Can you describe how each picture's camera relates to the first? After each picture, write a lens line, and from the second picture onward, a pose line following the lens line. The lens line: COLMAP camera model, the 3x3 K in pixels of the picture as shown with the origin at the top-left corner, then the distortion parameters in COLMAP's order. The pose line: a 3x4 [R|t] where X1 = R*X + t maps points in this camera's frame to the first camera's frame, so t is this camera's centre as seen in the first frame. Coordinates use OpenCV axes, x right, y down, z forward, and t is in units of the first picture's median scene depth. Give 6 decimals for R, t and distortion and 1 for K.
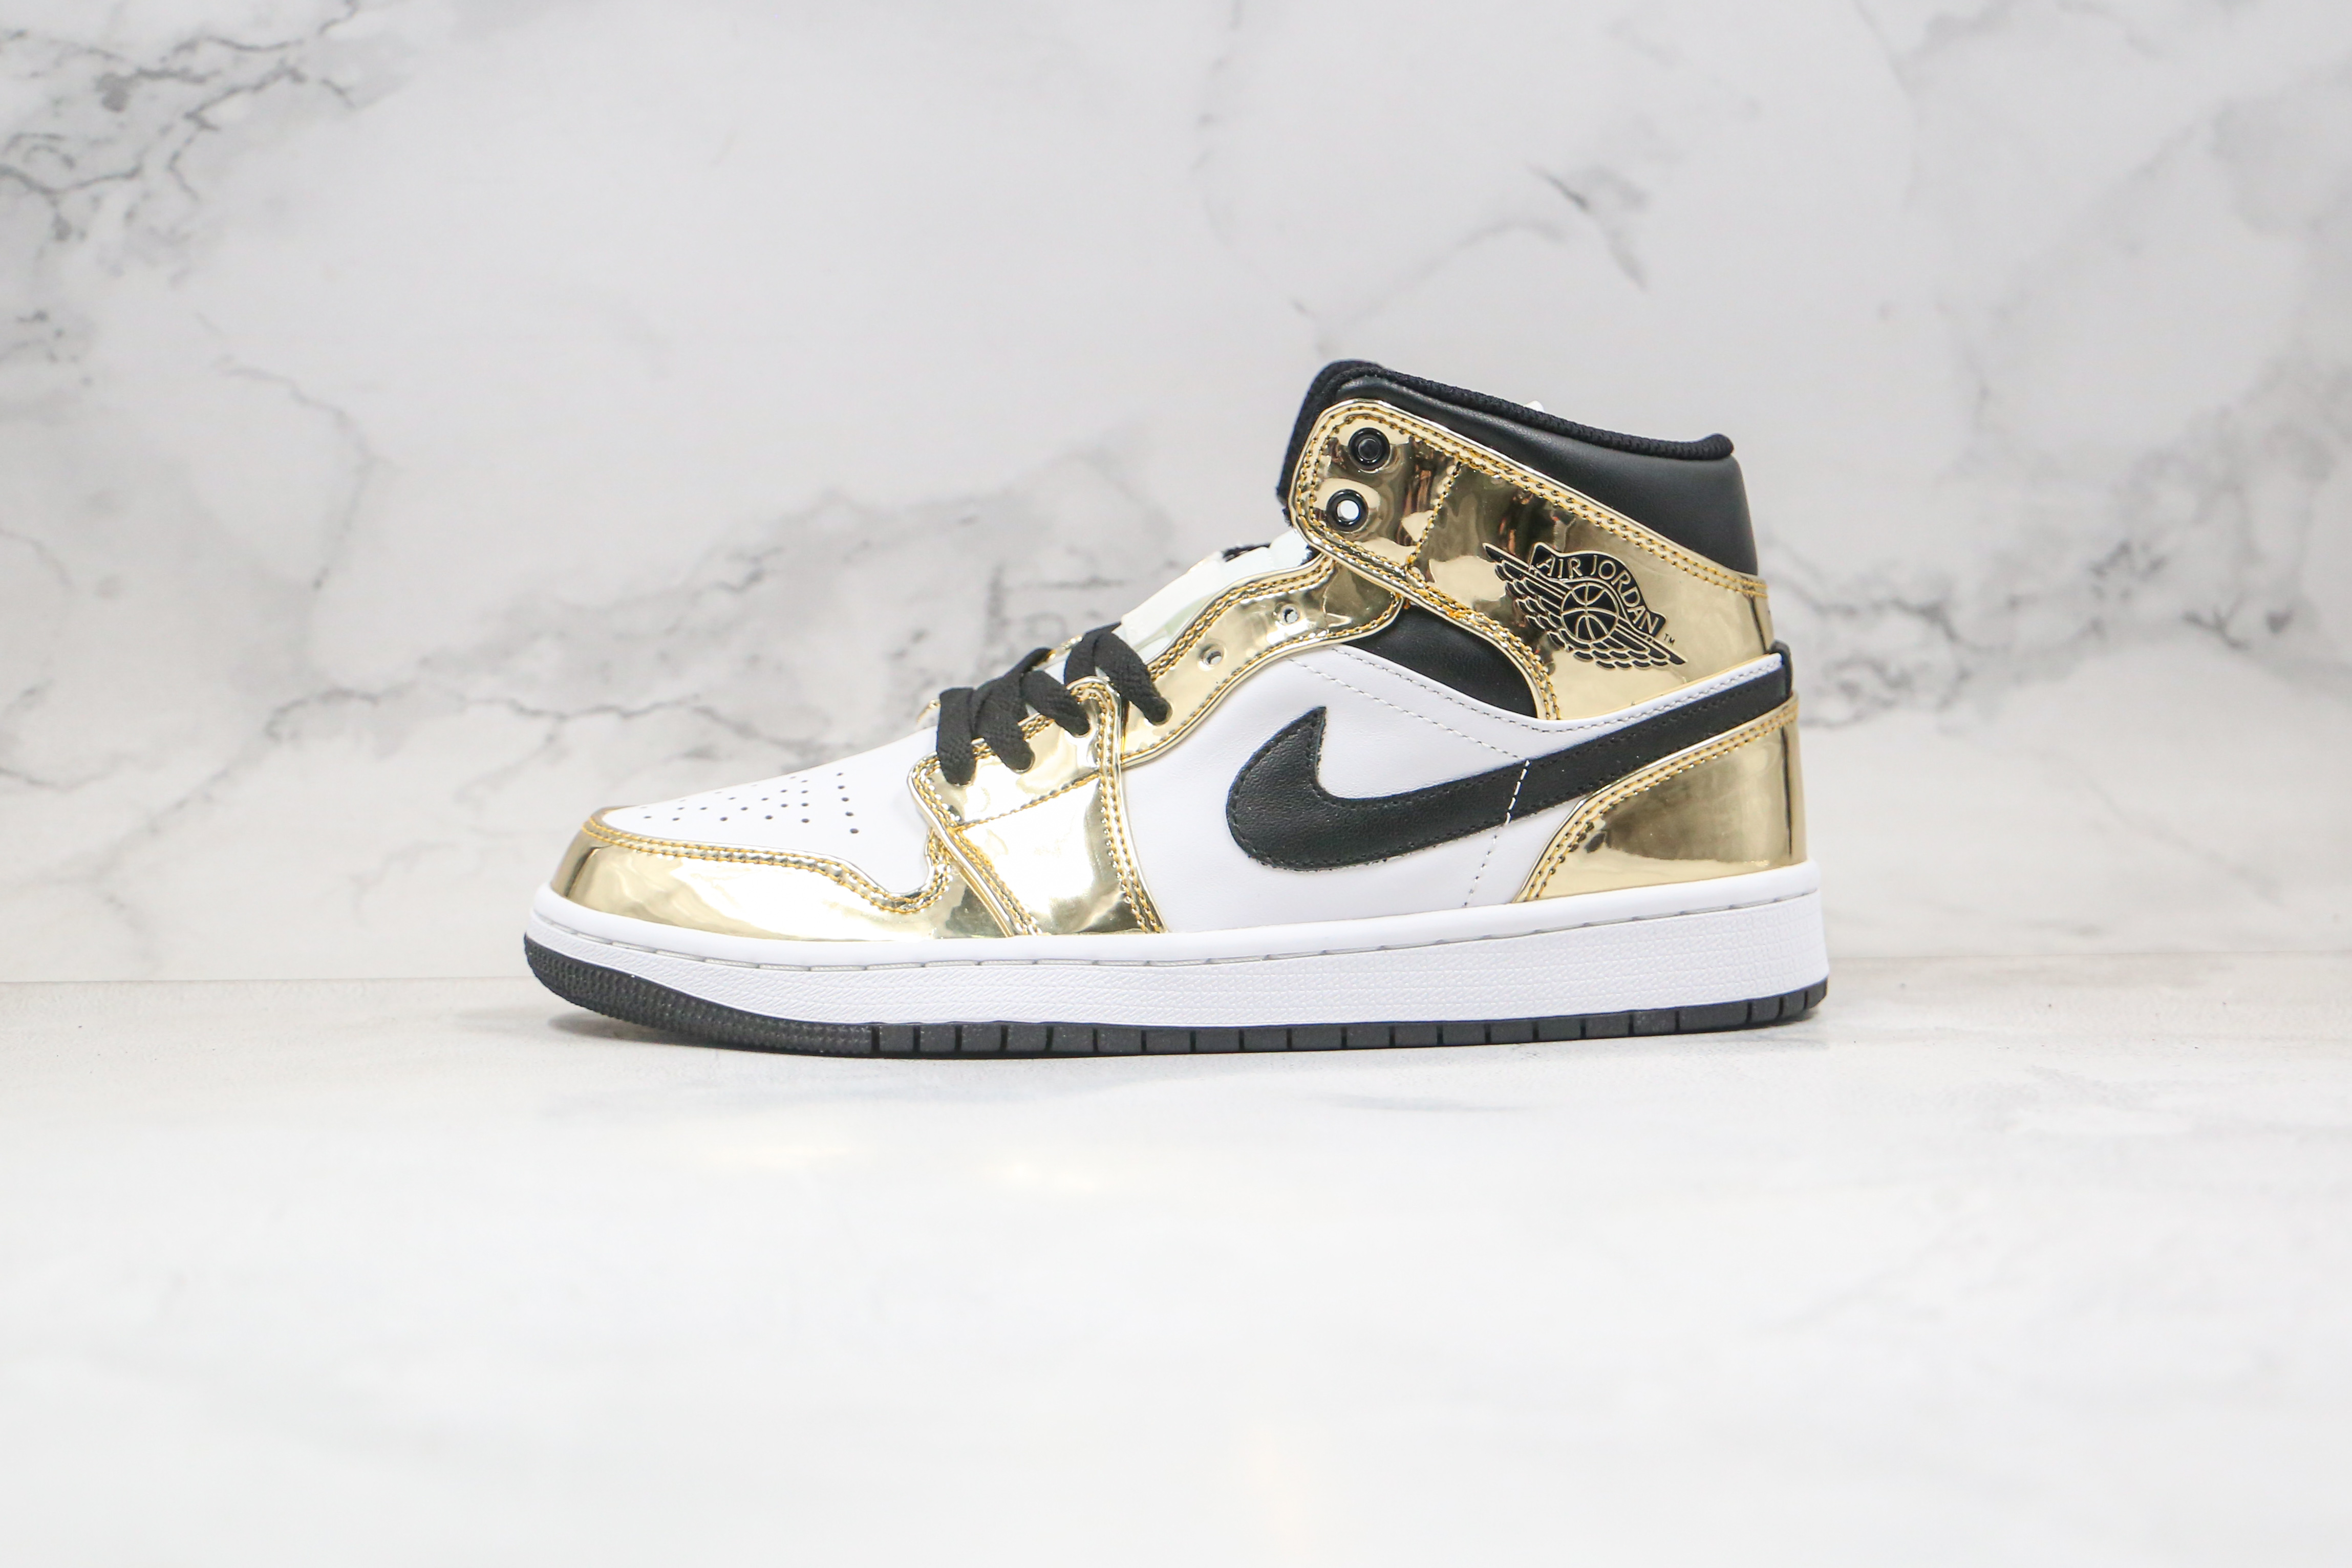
lens RADIAL K [[3995.0, 0, 1170.1], [0, 3995.0, 786.5], [0, 0, 1]] dist [-0.030170, 0.000000]
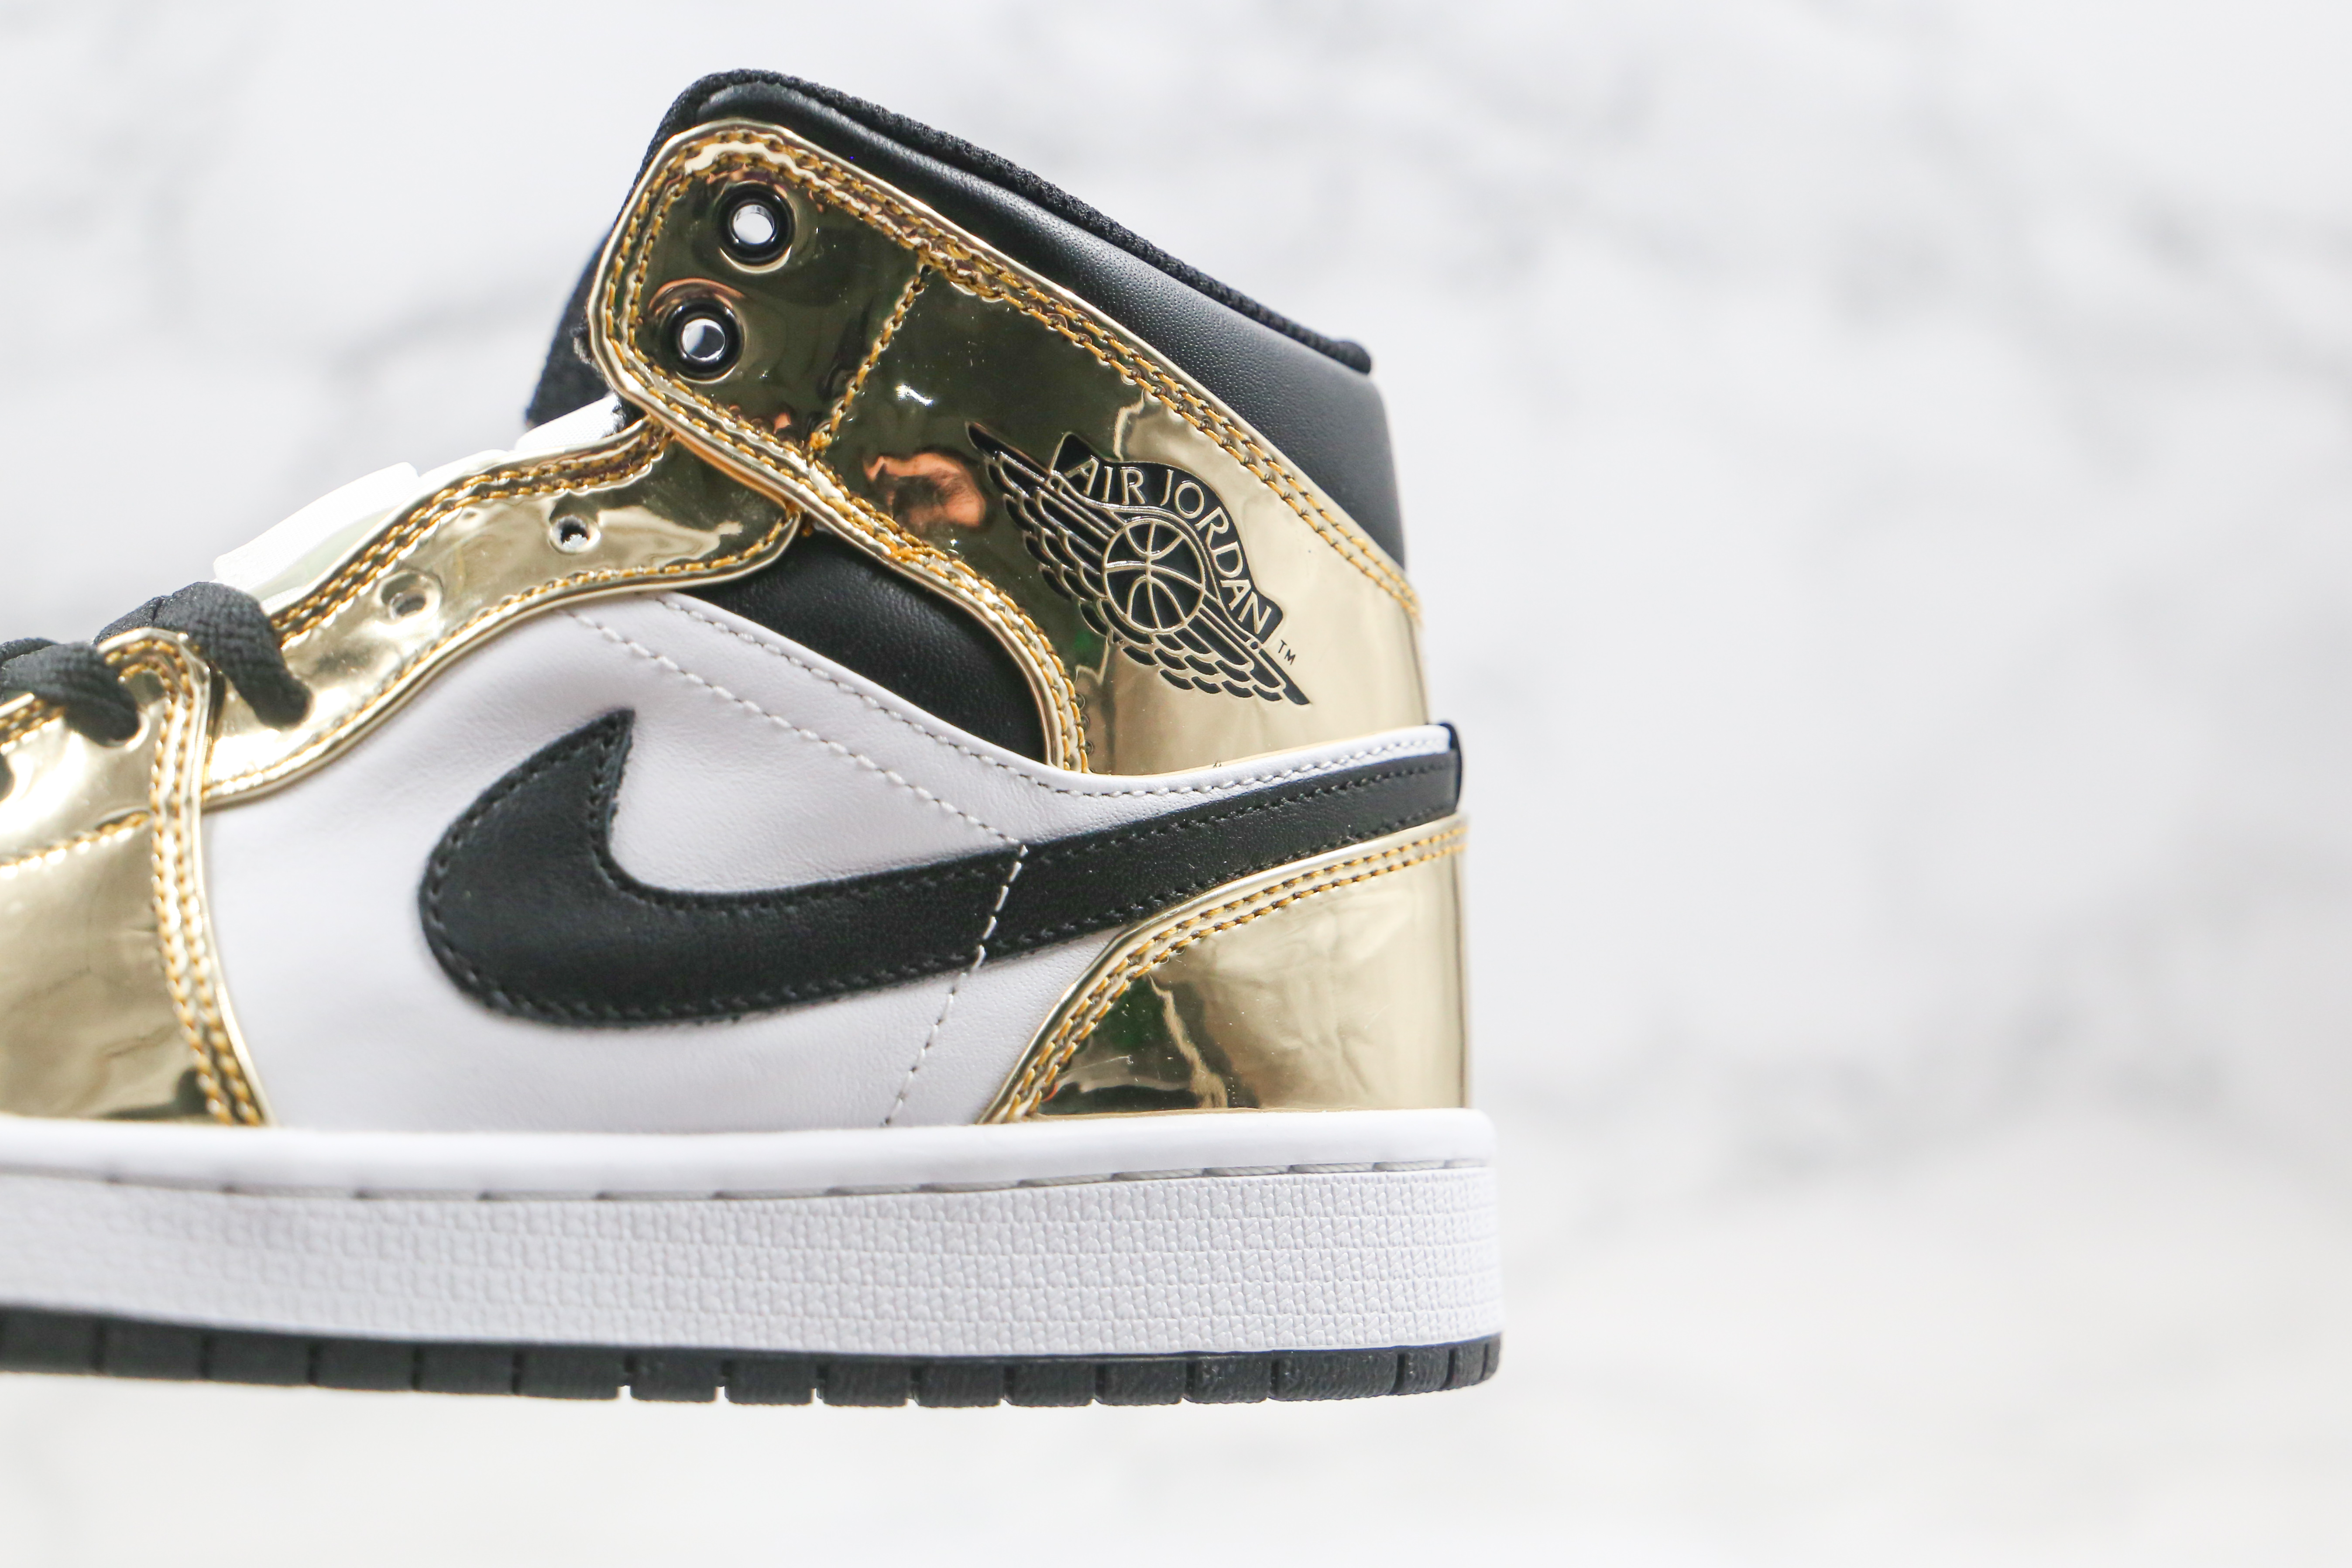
lens RADIAL K [[3596.2, 0, 1169.4], [0, 3596.2, 763.9], [0, 0, 1]] dist [0.050514, 0.000000]
pose [[0.964556, 0.084431, 0.250005, -0.008711], [-0.038063, 0.982039, -0.184797, 0.067626], [-0.261117, 0.168732, 0.950446, 0.554770]]
